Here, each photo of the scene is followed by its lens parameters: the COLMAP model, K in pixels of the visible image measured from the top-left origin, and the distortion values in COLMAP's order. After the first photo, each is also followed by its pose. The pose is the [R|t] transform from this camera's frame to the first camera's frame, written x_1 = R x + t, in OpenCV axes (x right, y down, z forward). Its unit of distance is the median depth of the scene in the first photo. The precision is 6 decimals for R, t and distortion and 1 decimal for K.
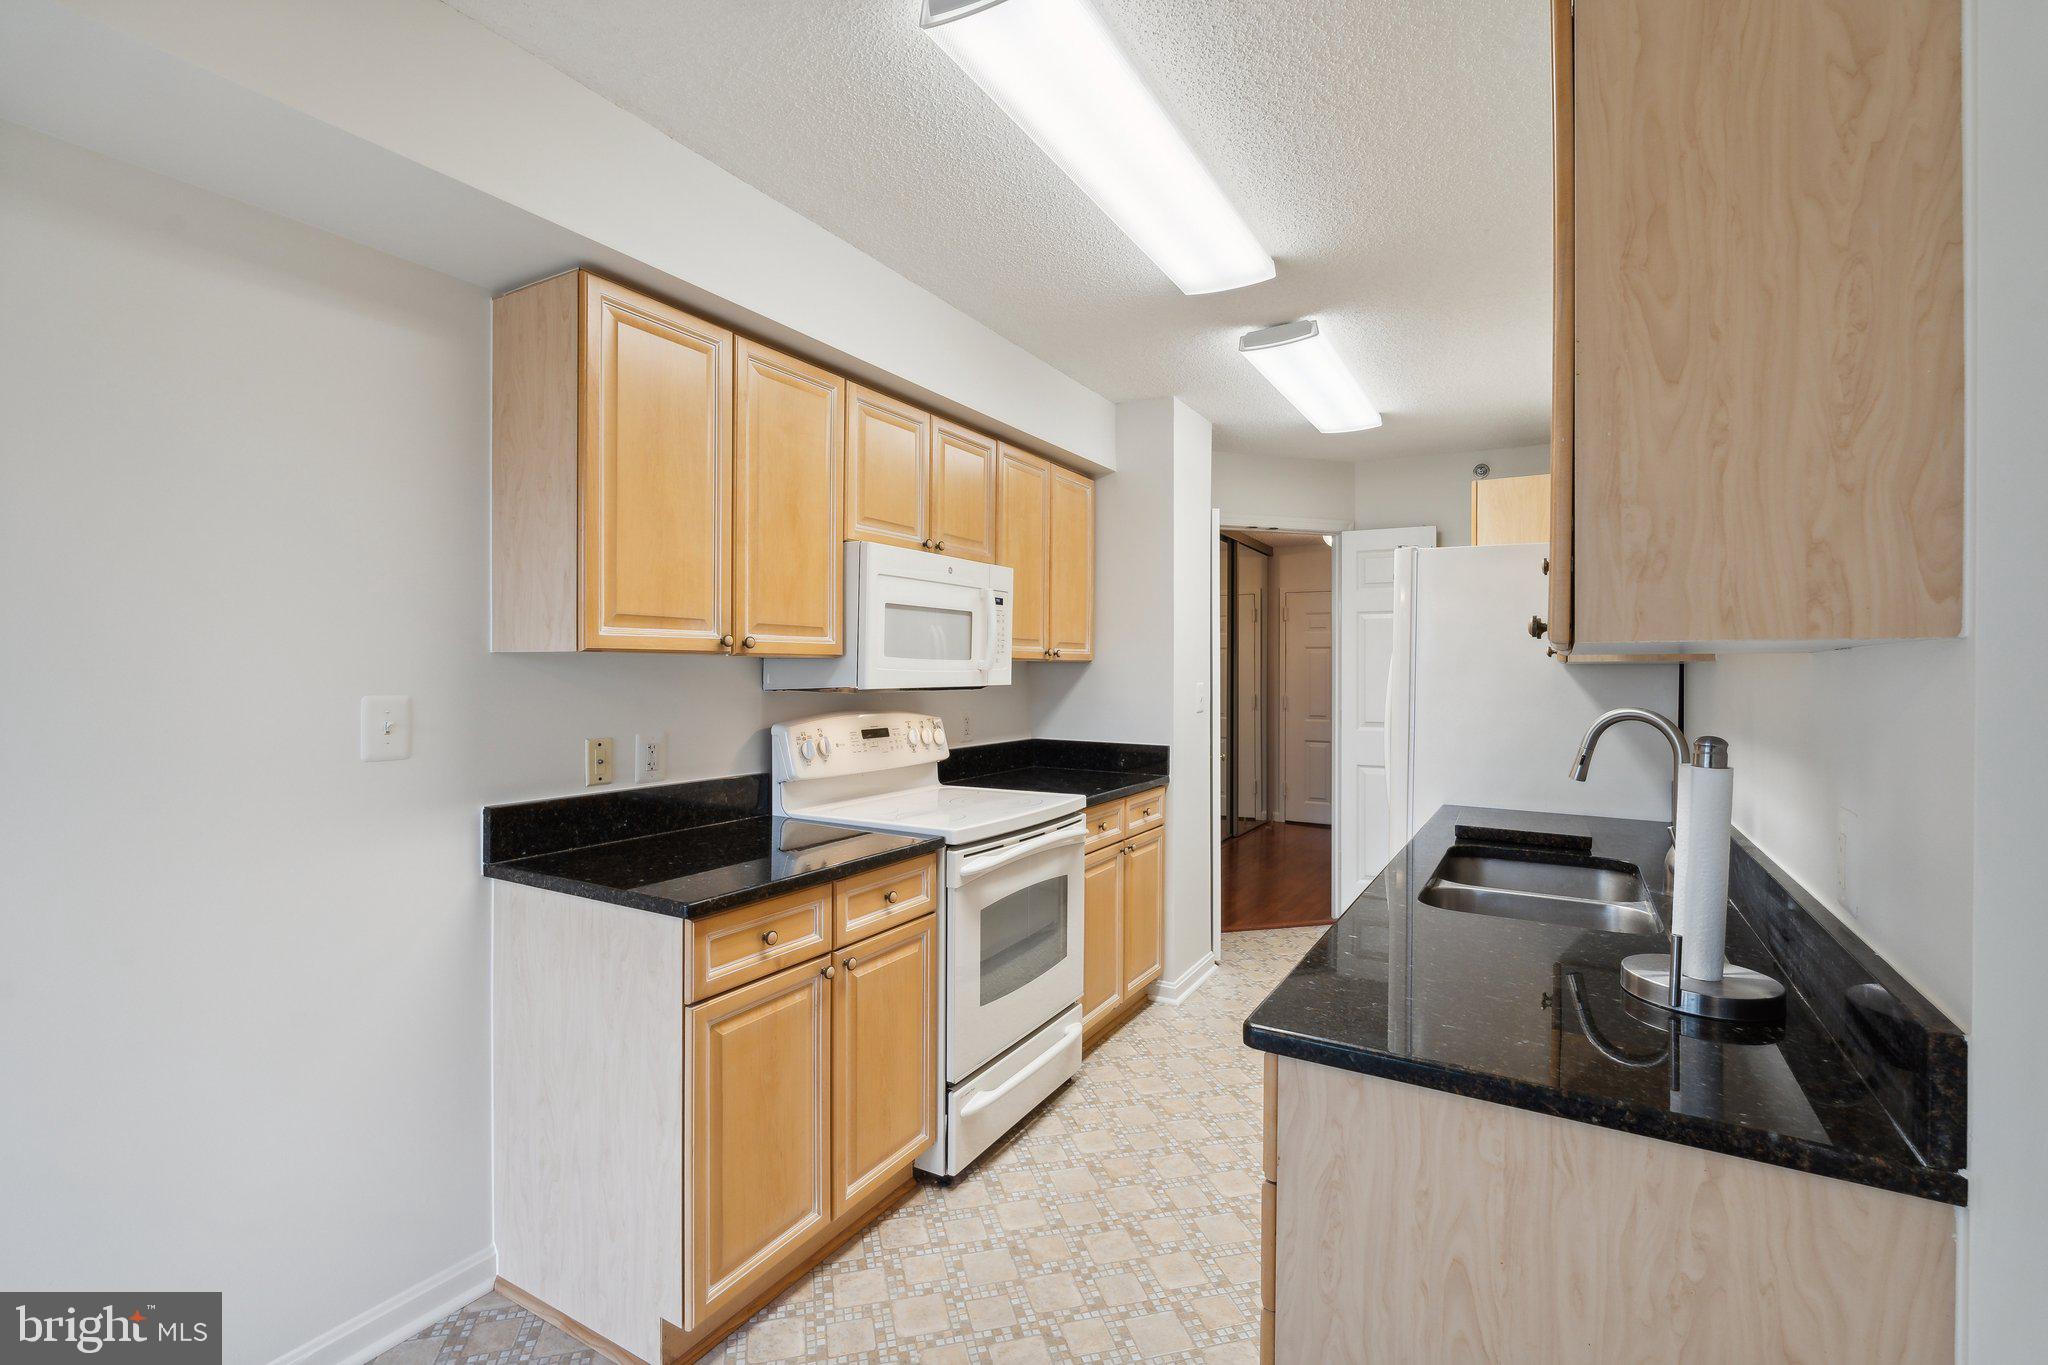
lens RADIAL K [[934.1, 0, 1032.2], [0, 934.1, 668.7], [0, 0, 1]] dist [-0.001593, 0.002101]
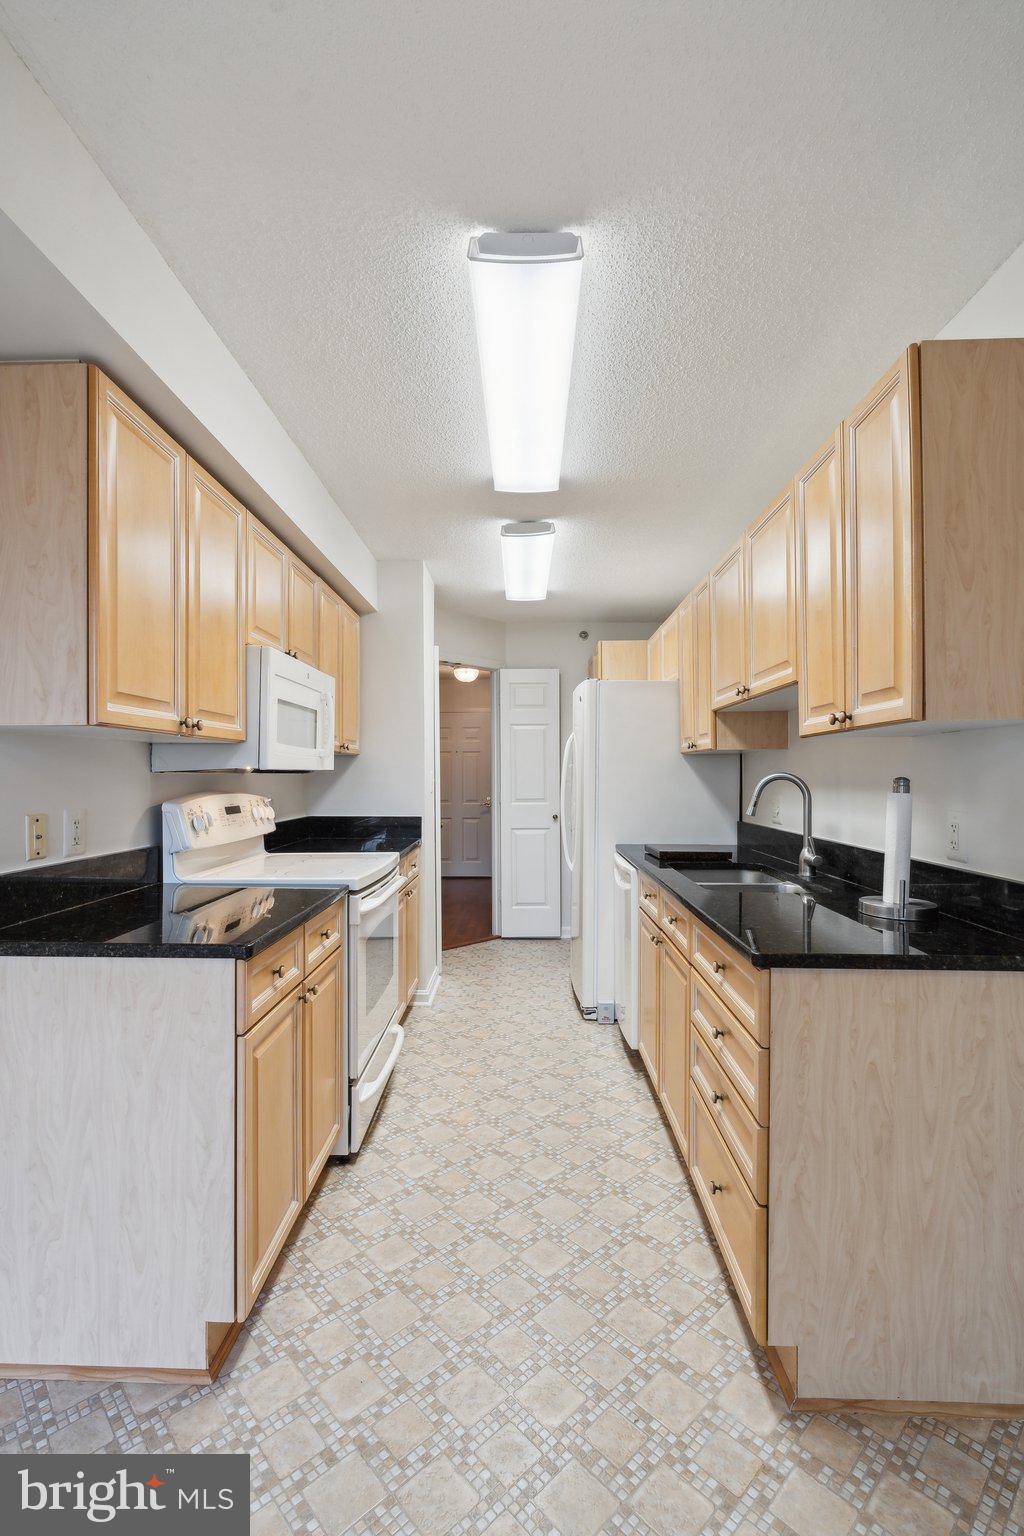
lens RADIAL K [[700.6, 0, 510.9], [0, 700.6, 769.1], [0, 0, 1]] dist [-0.001593, 0.002101]
pose [[0.878349, -0.003734, 0.478005, -0.351483], [0.006935, 0.999964, -0.004930, 0.030111], [-0.477970, 0.007645, 0.878343, 0.062720]]
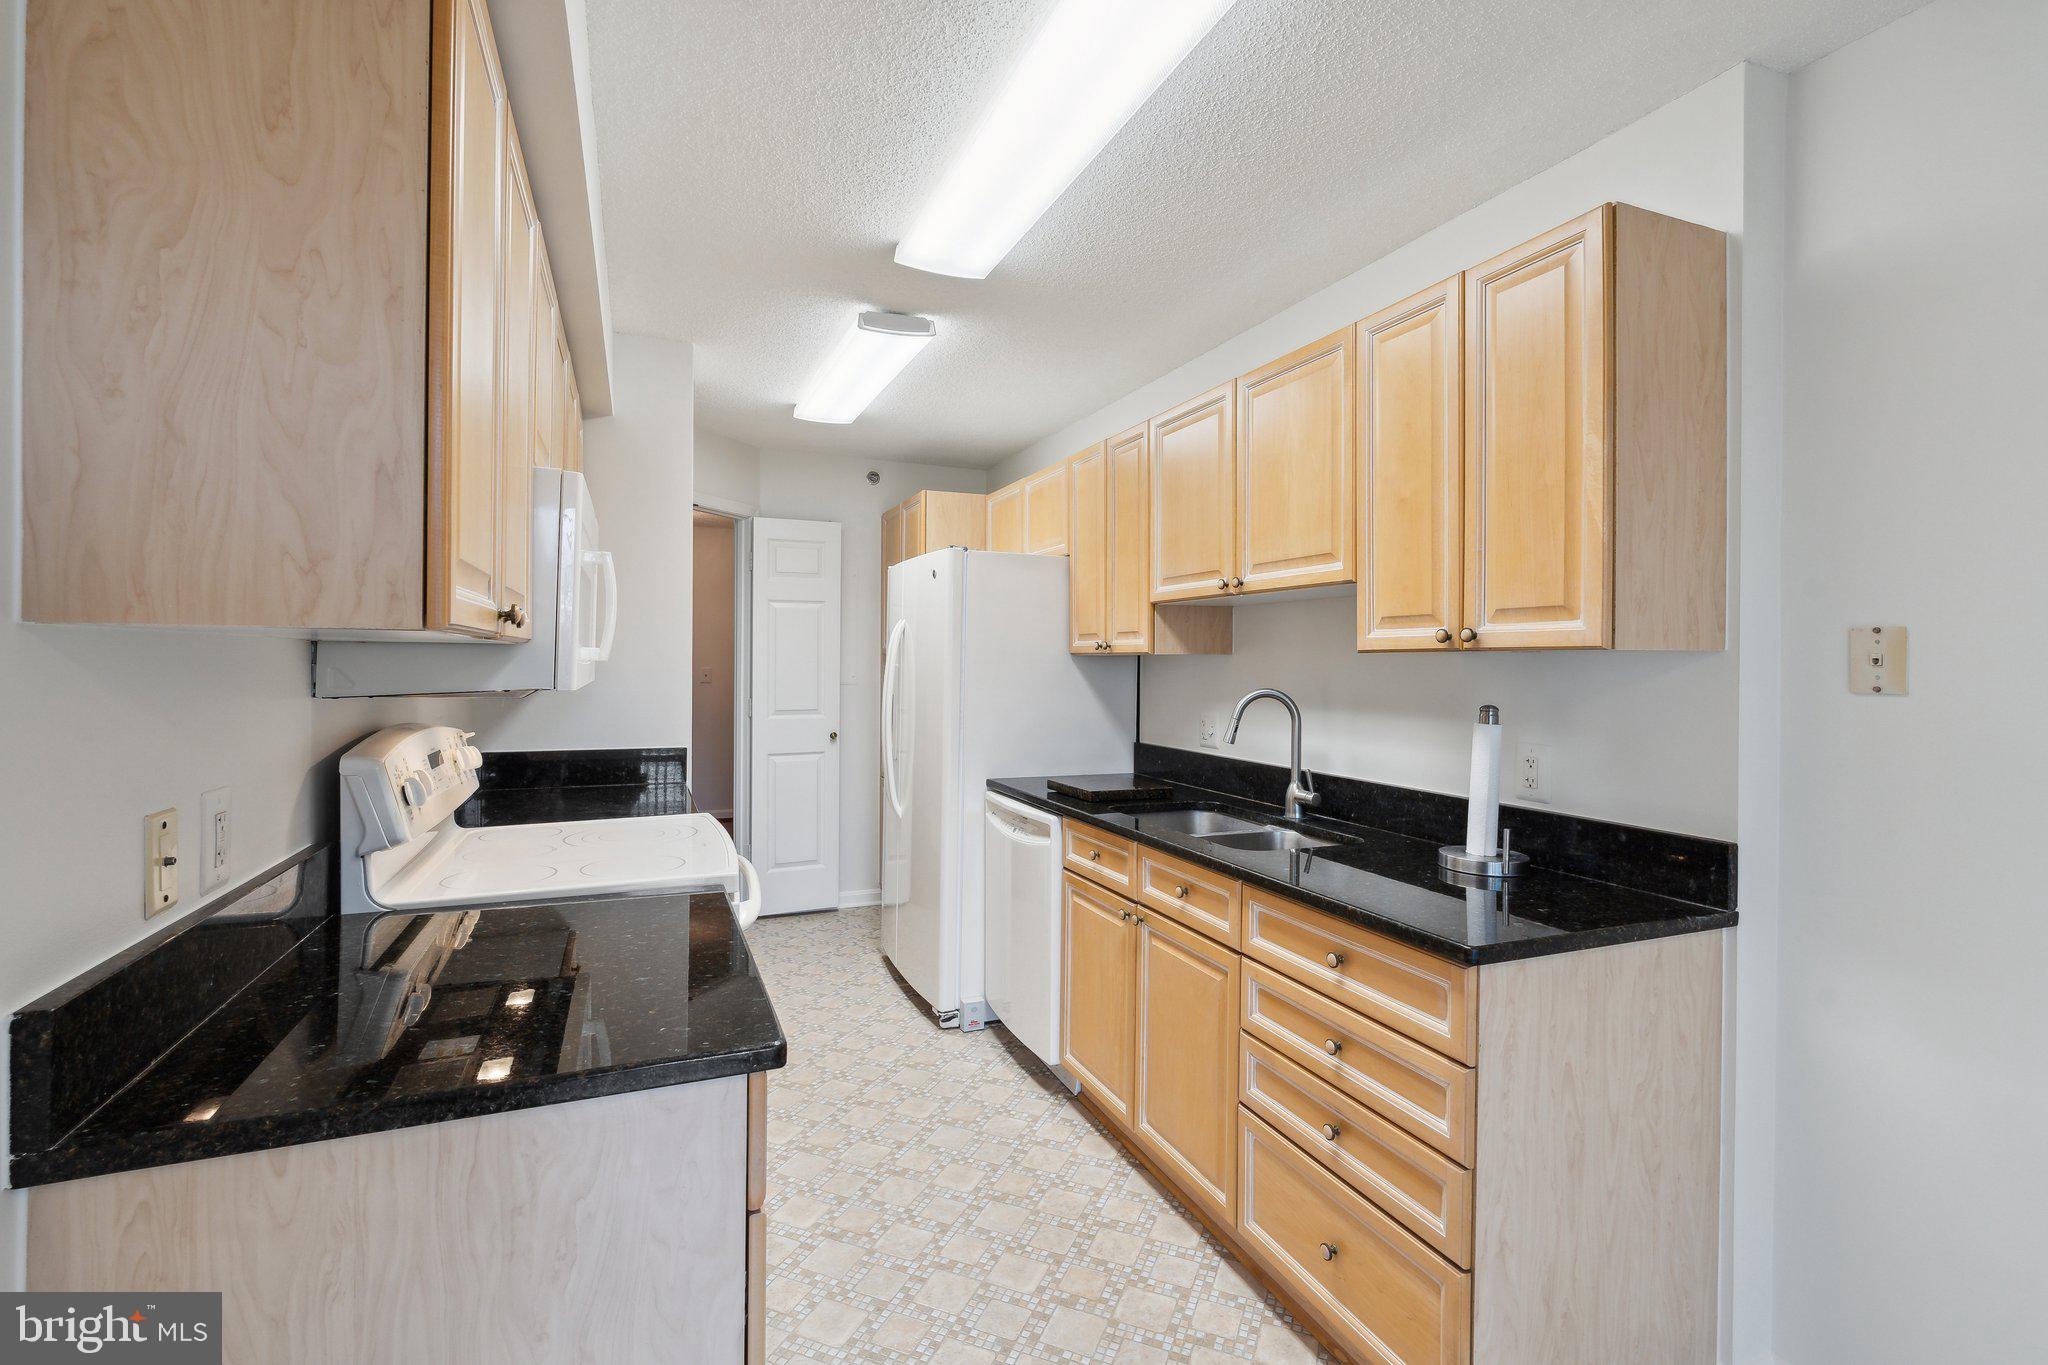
lens RADIAL K [[934.1, 0, 1042.4], [0, 934.1, 657.1], [0, 0, 1]] dist [-0.001593, 0.002101]
pose [[0.594366, 0.001551, 0.804193, -0.544039], [-0.004066, 0.999991, 0.001077, -0.004882], [-0.804185, -0.003910, 0.594367, 0.348074]]
